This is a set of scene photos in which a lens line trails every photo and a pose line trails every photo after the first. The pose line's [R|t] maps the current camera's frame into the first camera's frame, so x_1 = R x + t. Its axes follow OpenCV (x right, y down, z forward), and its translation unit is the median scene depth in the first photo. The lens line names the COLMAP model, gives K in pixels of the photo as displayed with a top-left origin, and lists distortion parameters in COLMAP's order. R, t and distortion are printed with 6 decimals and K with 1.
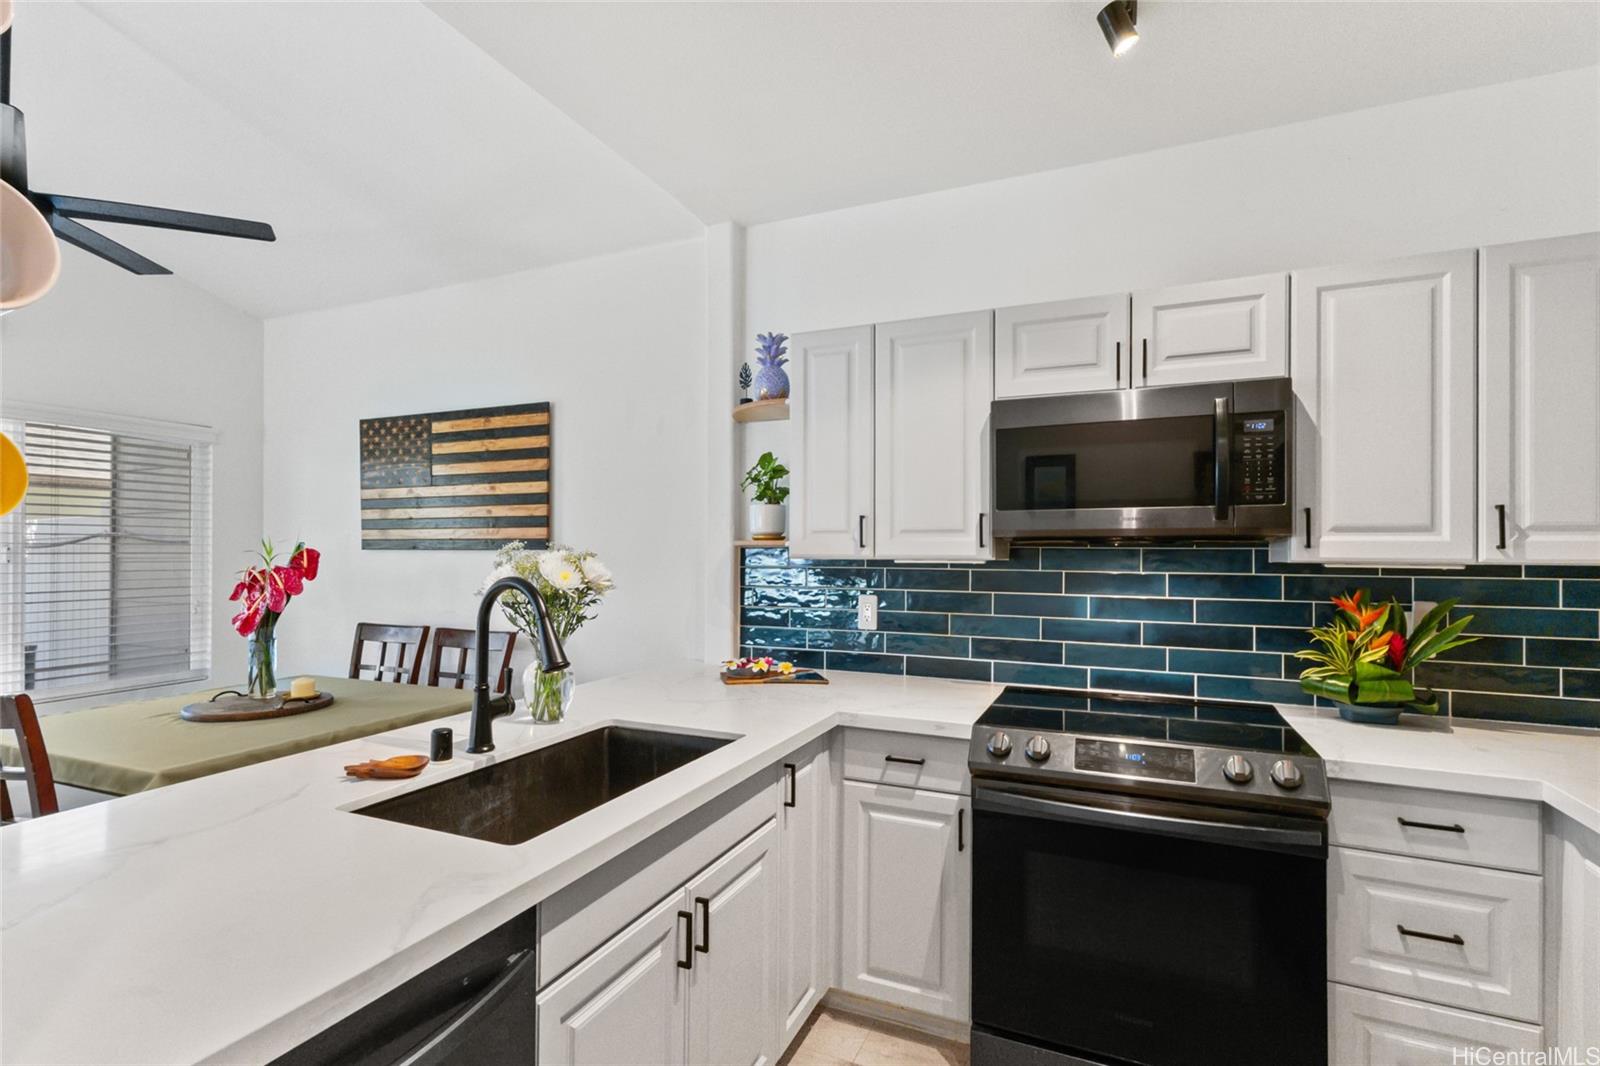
lens RADIAL K [[761.0, 0, 794.0], [0, 761.0, 540.7], [0, 0, 1]] dist [-0.000741, -0.000009]
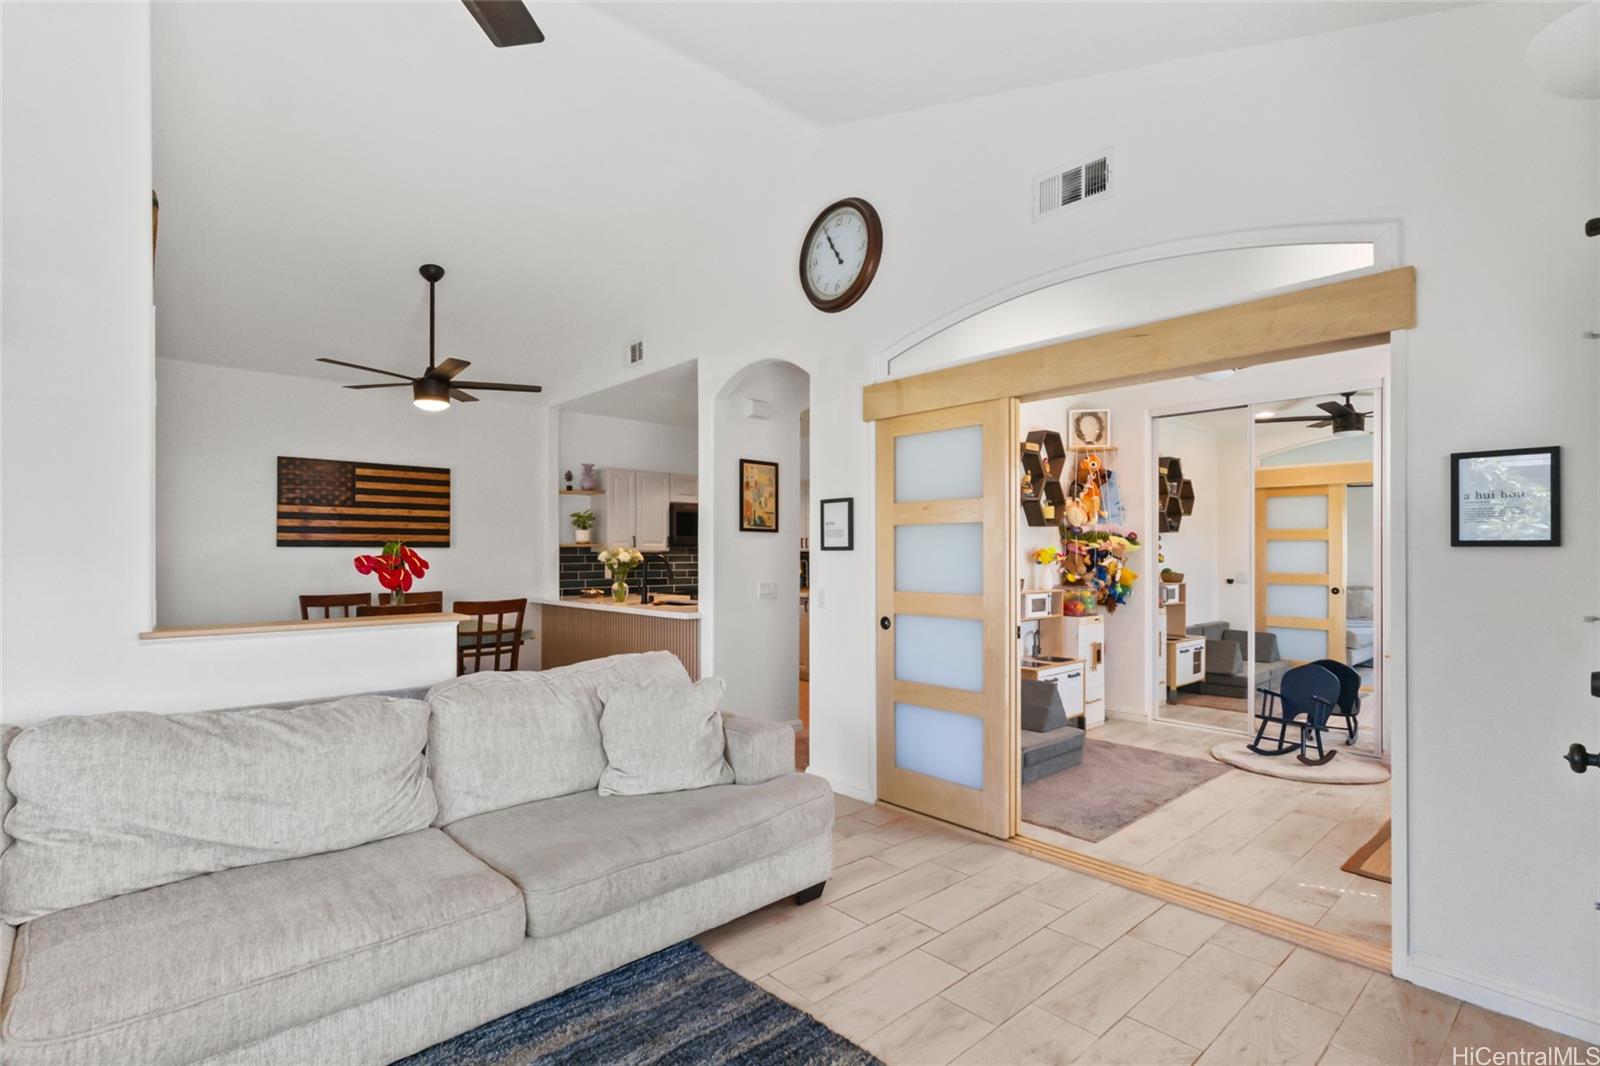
lens RADIAL K [[761.0, 0, 798.2], [0, 761.0, 544.3], [0, 0, 1]] dist [-0.000741, -0.000009]
pose [[0.392212, 0.011580, 0.919802, -1.589826], [-0.007113, 0.999929, -0.009556, 0.014945], [-0.919848, -0.002795, 0.392266, -0.494971]]
